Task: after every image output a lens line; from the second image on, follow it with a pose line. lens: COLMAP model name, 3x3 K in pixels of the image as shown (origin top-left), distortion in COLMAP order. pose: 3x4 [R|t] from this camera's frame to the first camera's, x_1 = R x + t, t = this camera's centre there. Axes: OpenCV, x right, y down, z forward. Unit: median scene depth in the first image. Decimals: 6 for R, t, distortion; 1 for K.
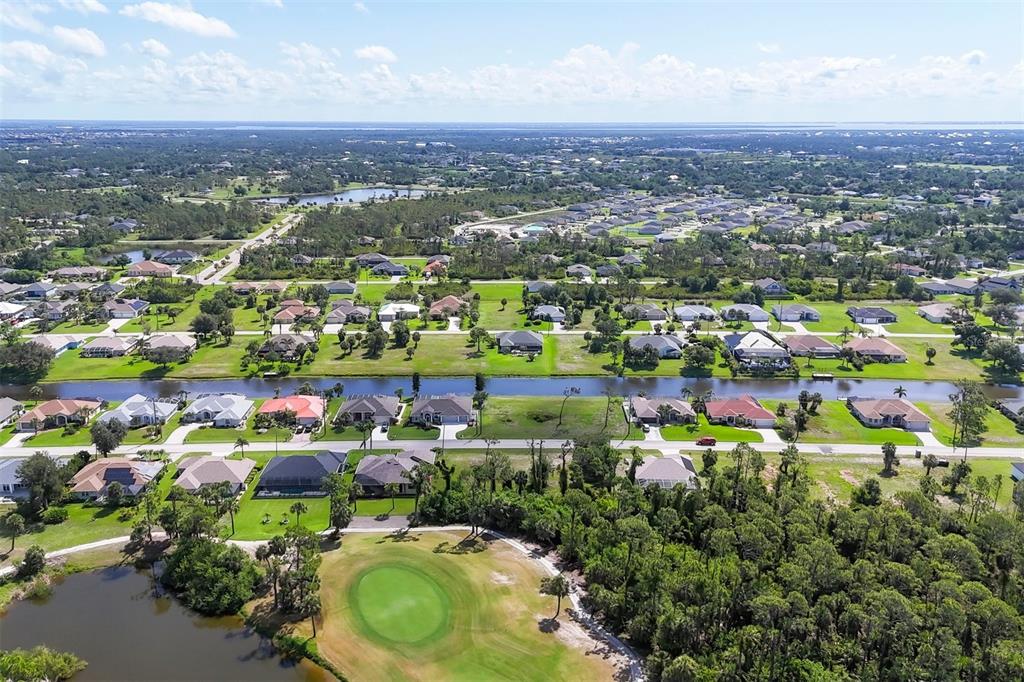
lens RADIAL K [[901.2, 0, 512.0], [0, 901.2, 341.0], [0, 0, 1]] dist [0.086125, -0.100116]
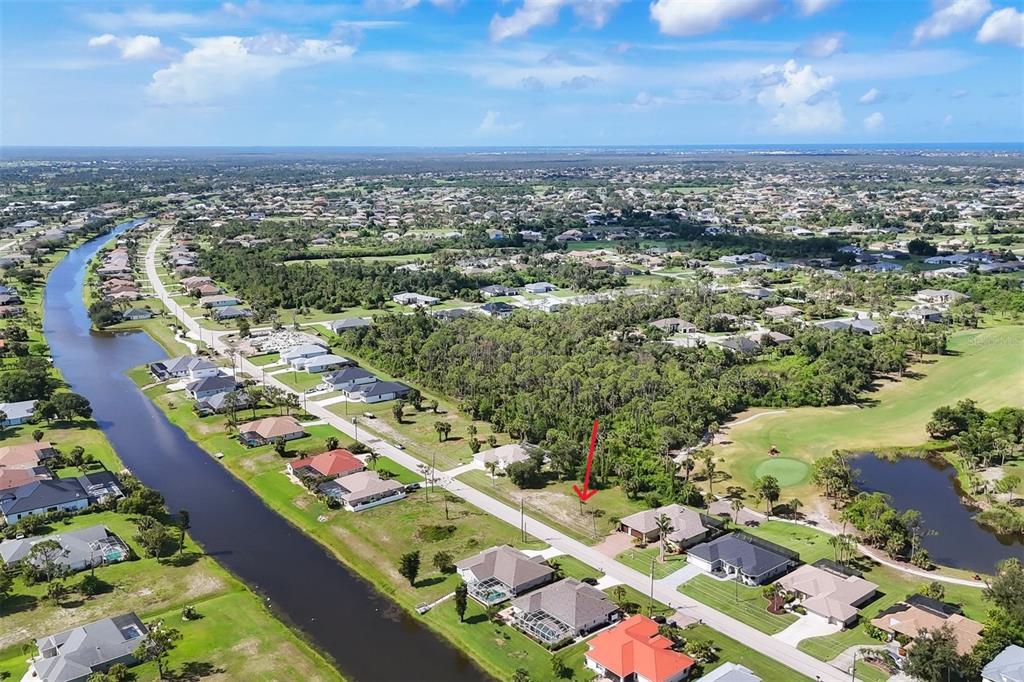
lens RADIAL K [[901.2, 0, 512.0], [0, 901.2, 341.0], [0, 0, 1]] dist [0.086125, -0.100116]
pose [[-0.624003, -0.170638, 0.762564, -0.518212], [0.189804, 0.913544, 0.359738, -0.309625], [-0.758021, 0.369216, -0.537666, 1.080458]]
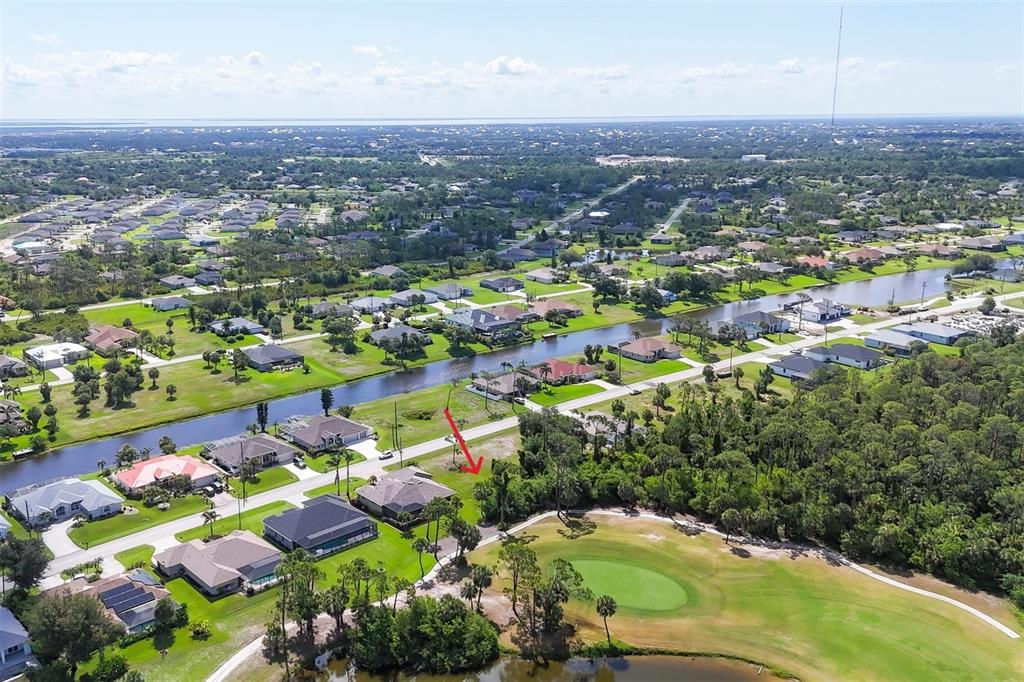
lens RADIAL K [[901.2, 0, 512.0], [0, 901.2, 341.0], [0, 0, 1]] dist [0.086125, -0.100116]
pose [[0.748318, -0.168393, 0.641611, -0.411142], [0.166086, 0.983997, 0.064545, -0.034712], [-0.642212, 0.058262, 0.764310, 0.136358]]
